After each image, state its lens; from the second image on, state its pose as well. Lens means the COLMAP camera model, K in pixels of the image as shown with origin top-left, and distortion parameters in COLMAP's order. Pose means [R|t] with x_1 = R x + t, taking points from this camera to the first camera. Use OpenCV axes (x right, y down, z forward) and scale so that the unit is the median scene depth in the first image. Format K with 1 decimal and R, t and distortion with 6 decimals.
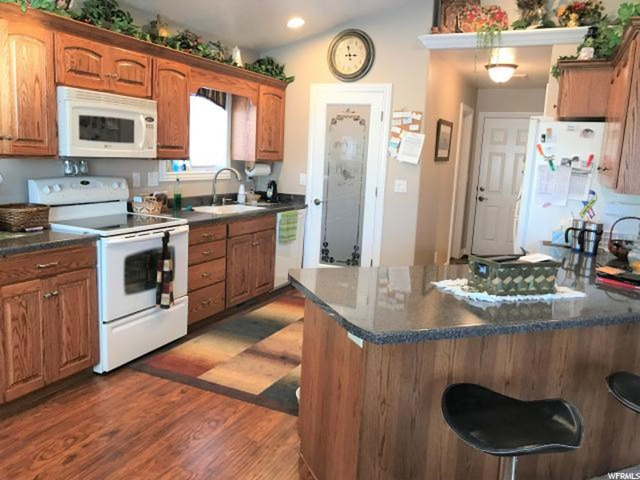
lens RADIAL K [[532.7, 0, 317.9], [0, 532.7, 237.5], [0, 0, 1]] dist [0.064878, -0.110341]
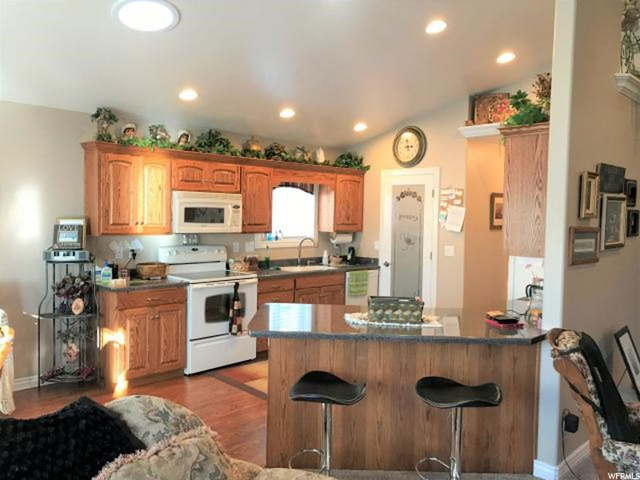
lens RADIAL K [[532.7, 0, 317.9], [0, 532.7, 237.5], [0, 0, 1]] dist [0.064878, -0.110341]
pose [[0.929431, -0.014624, -0.368705, 0.397056], [-0.031898, 0.992290, -0.119766, 0.030644], [0.367614, 0.123075, 0.921799, -0.243475]]
